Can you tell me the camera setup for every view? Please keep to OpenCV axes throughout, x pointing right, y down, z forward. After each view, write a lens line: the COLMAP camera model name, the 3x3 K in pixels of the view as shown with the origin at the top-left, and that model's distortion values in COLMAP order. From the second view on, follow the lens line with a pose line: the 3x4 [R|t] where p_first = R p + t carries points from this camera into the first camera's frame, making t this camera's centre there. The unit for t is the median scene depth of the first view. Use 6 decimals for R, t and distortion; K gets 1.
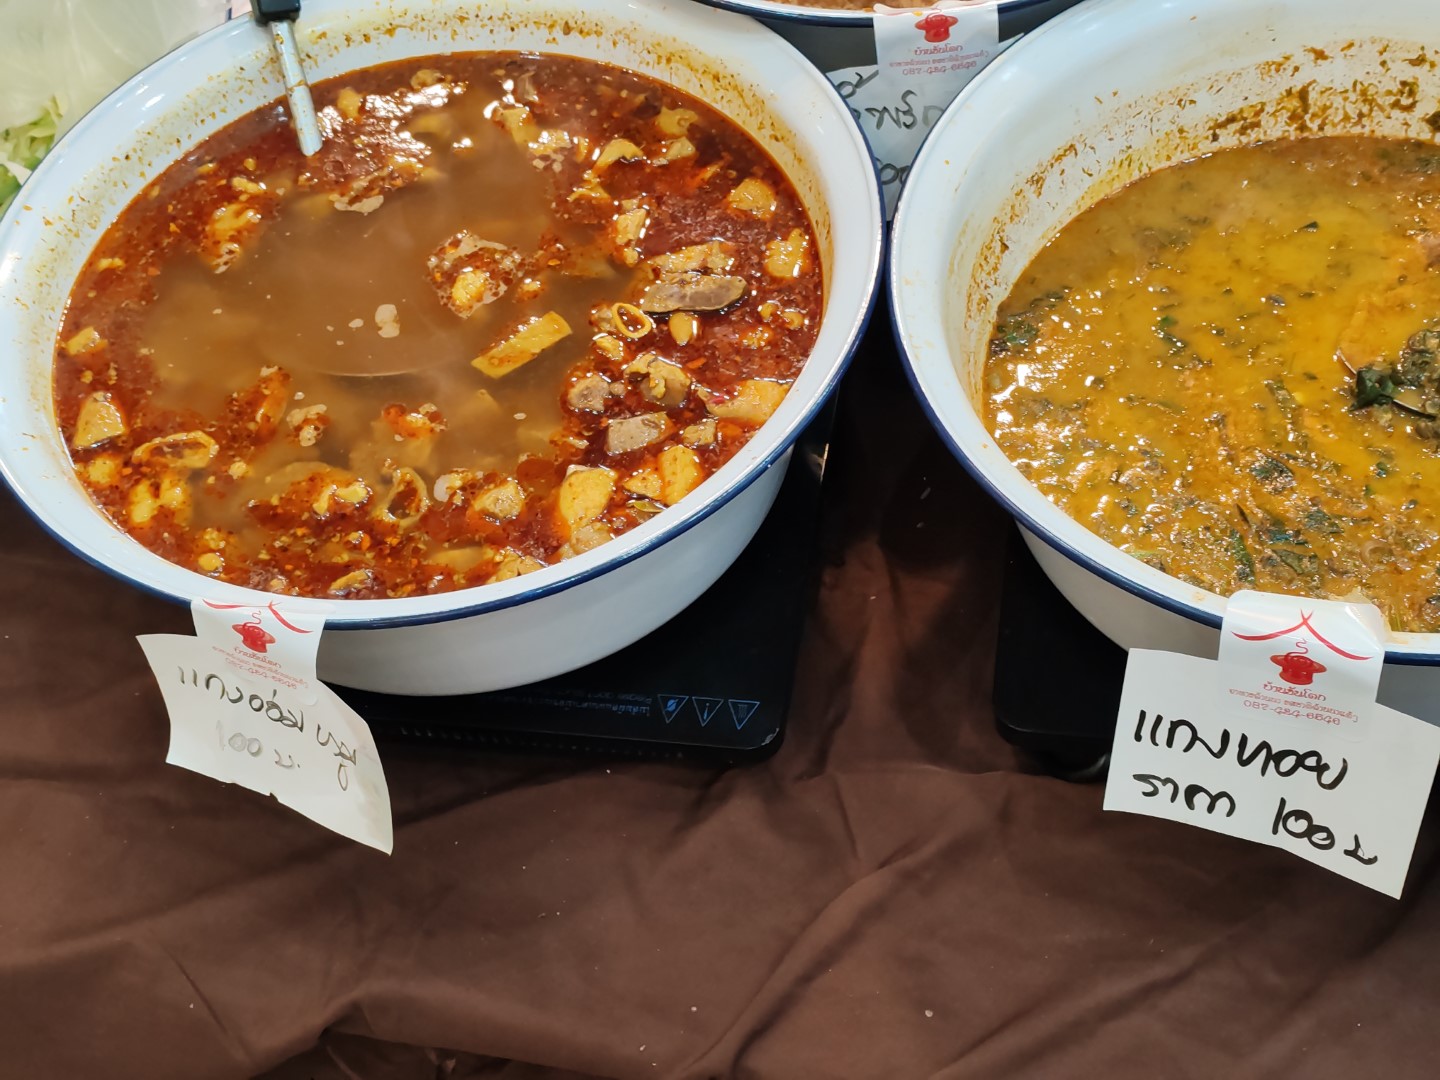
lens RADIAL K [[2217.4, 0, 710.9], [0, 2217.4, 552.0], [0, 0, 1]] dist [0.083781, 0.000000]
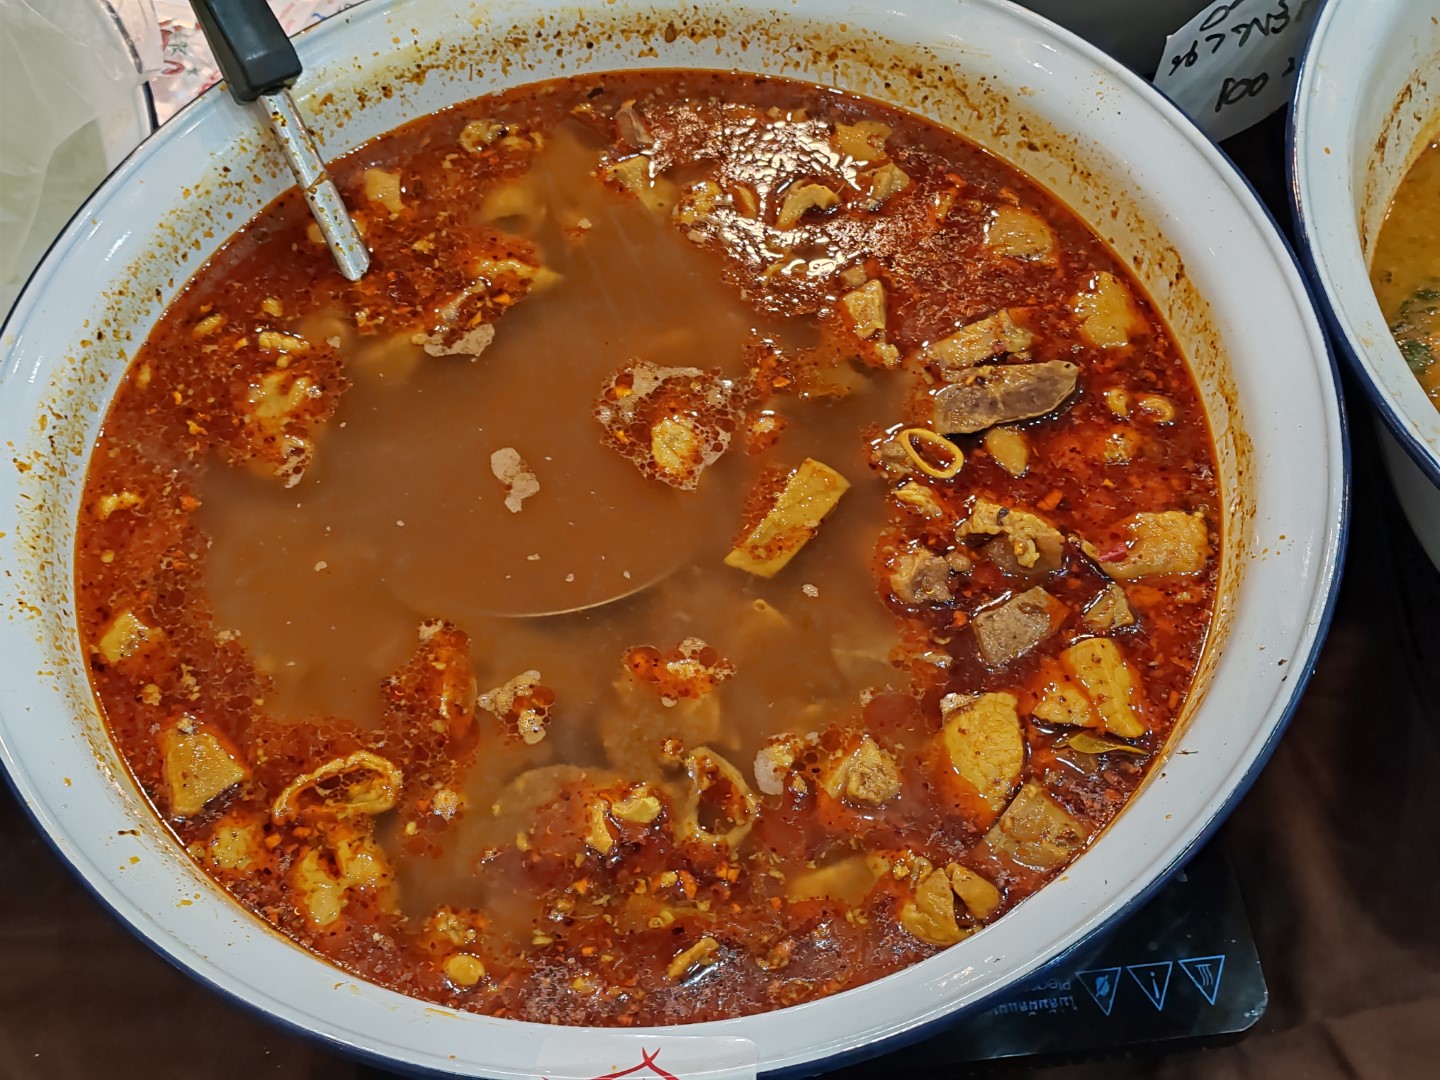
lens RADIAL K [[2217.4, 0, 727.7], [0, 2217.4, 524.6], [0, 0, 1]] dist [0.083781, 0.000000]
pose [[0.964645, -0.196765, 0.175338, -0.217434], [0.186333, 0.979676, 0.074259, -0.141877], [-0.186386, -0.038962, 0.981704, 0.322959]]
